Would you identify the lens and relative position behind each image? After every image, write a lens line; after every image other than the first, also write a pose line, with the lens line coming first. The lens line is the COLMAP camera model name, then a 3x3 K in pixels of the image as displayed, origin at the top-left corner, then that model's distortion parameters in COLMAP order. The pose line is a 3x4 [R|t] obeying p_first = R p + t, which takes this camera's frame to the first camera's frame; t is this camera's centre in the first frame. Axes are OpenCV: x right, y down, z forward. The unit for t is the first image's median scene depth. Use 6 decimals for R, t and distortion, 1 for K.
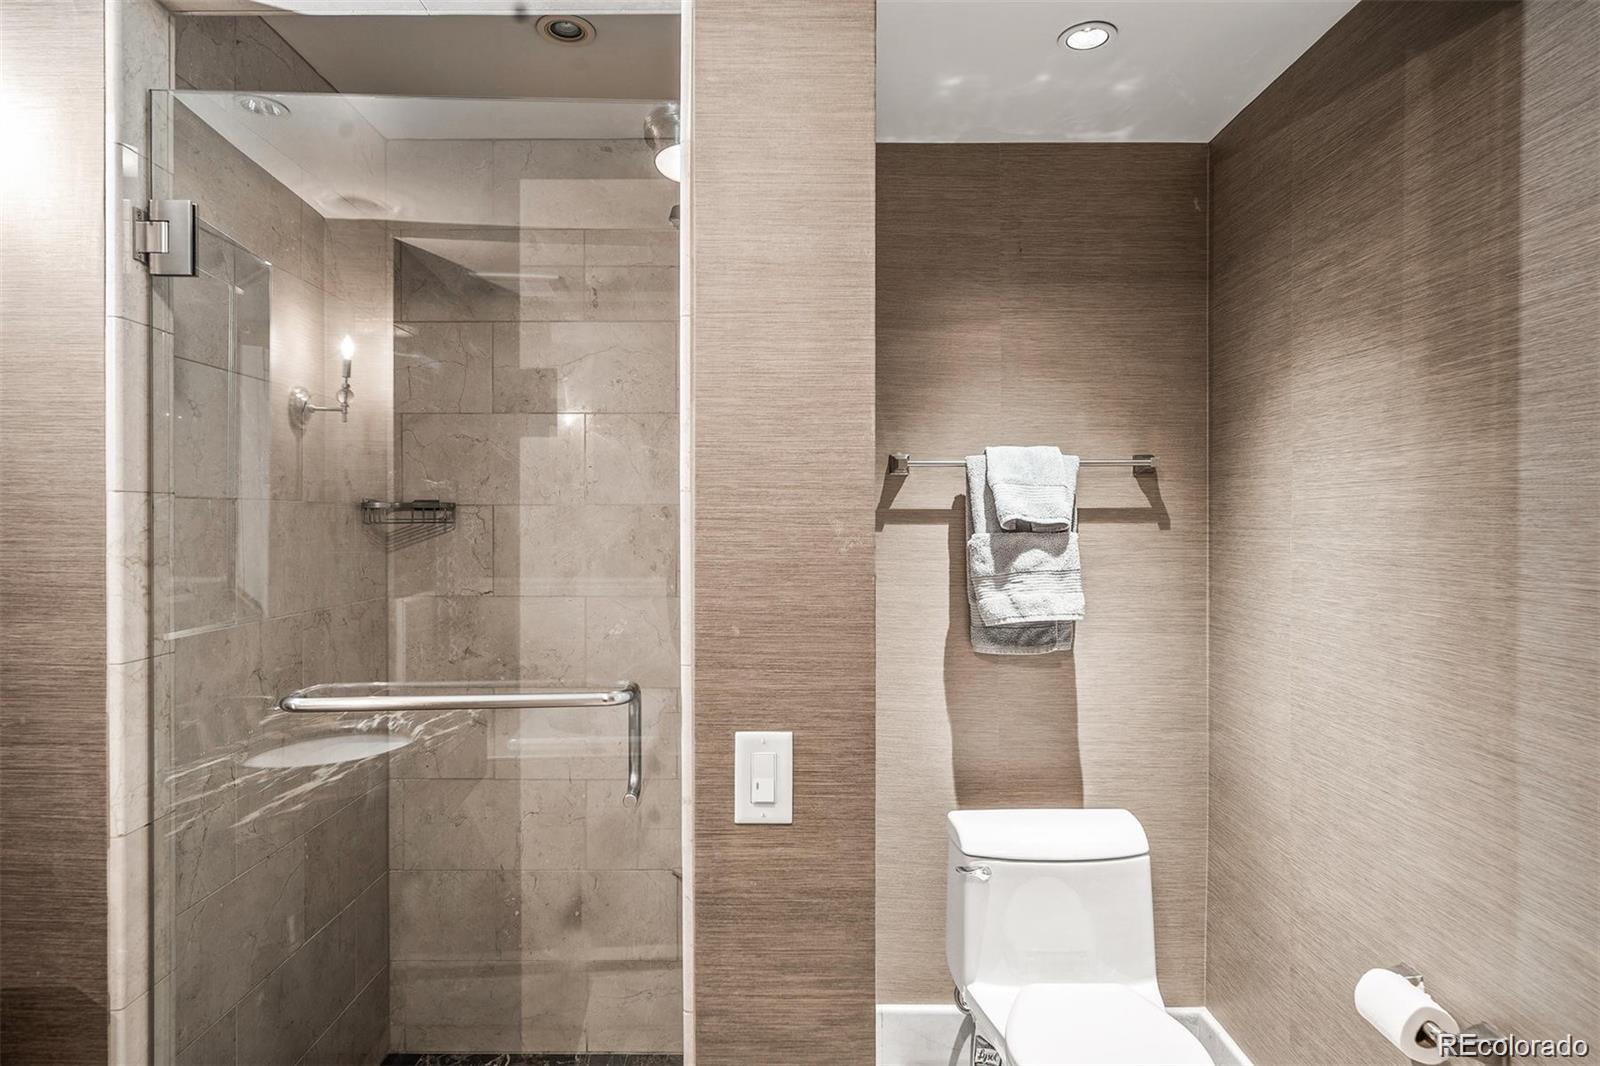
lens RADIAL K [[904.1, 0, 794.3], [0, 904.1, 525.1], [0, 0, 1]] dist [0.001980, 0.000980]
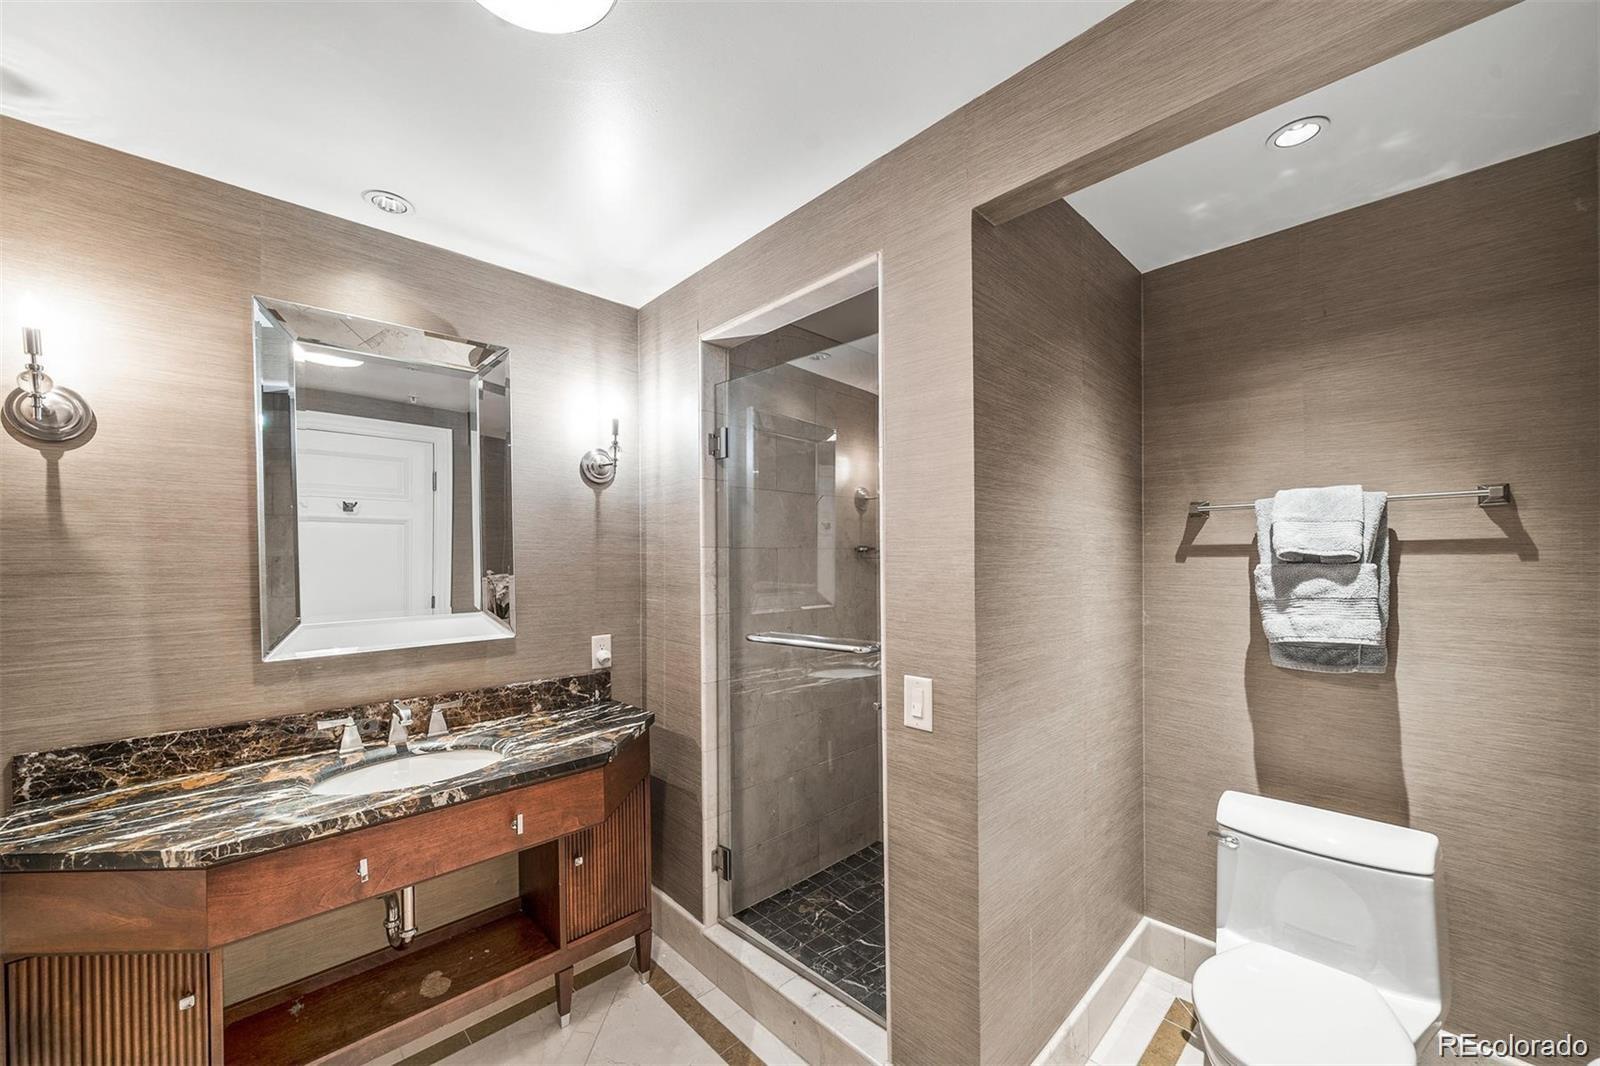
lens RADIAL K [[603.5, 0, 792.3], [0, 603.5, 555.8], [0, 0, 1]] dist [-0.001818, -0.000230]
pose [[0.692974, -0.008405, -0.720913, 0.357729], [0.005527, 0.999965, -0.006346, -0.000435], [0.720941, 0.000413, 0.692996, 0.004897]]
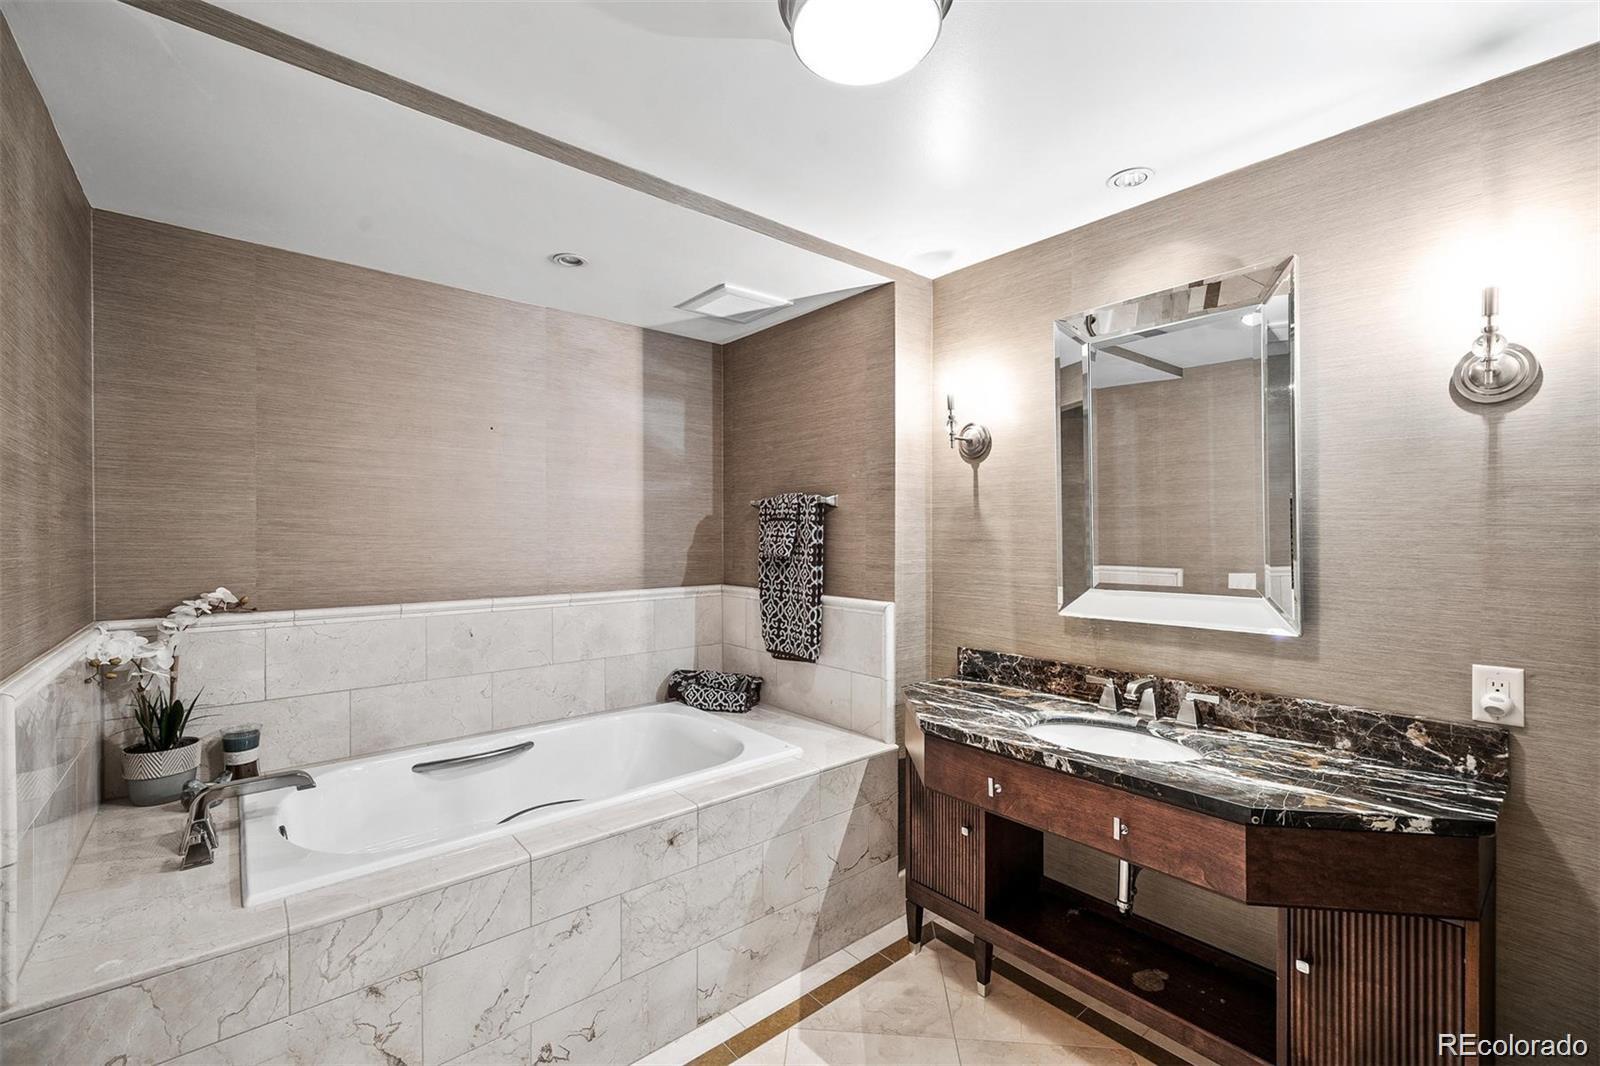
lens RADIAL K [[696.1, 0, 800.0], [0, 696.1, 533.0], [0, 0, 1]] dist [-0.000492, 0.000085]
pose [[-0.762612, 0.001083, -0.646856, 0.353859], [-0.002003, 0.999990, 0.004035, -0.005705], [0.646854, 0.004373, -0.762602, 0.553782]]
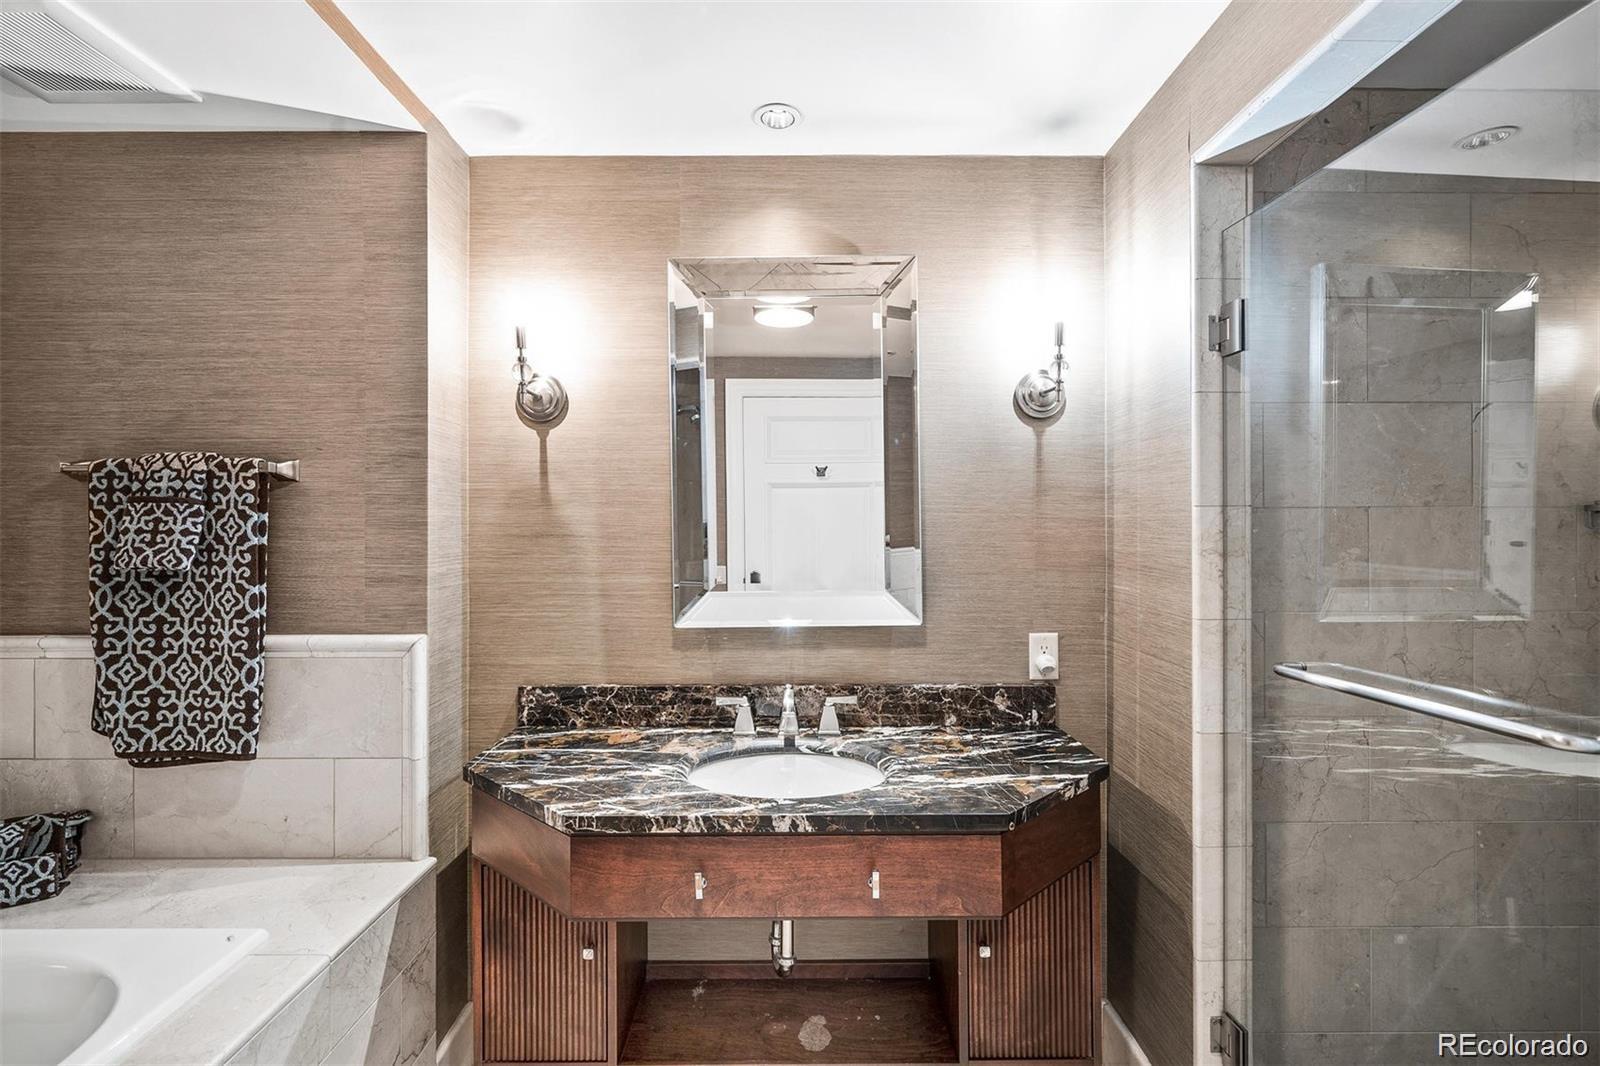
lens RADIAL K [[714.8, 0, 793.4], [0, 714.8, 524.1], [0, 0, 1]] dist [-0.000996, 0.000701]
pose [[0.008110, -0.004718, -0.999956, 0.251311], [-0.001739, 0.999987, -0.004732, -0.000110], [0.999966, 0.001777, 0.008102, 0.172036]]
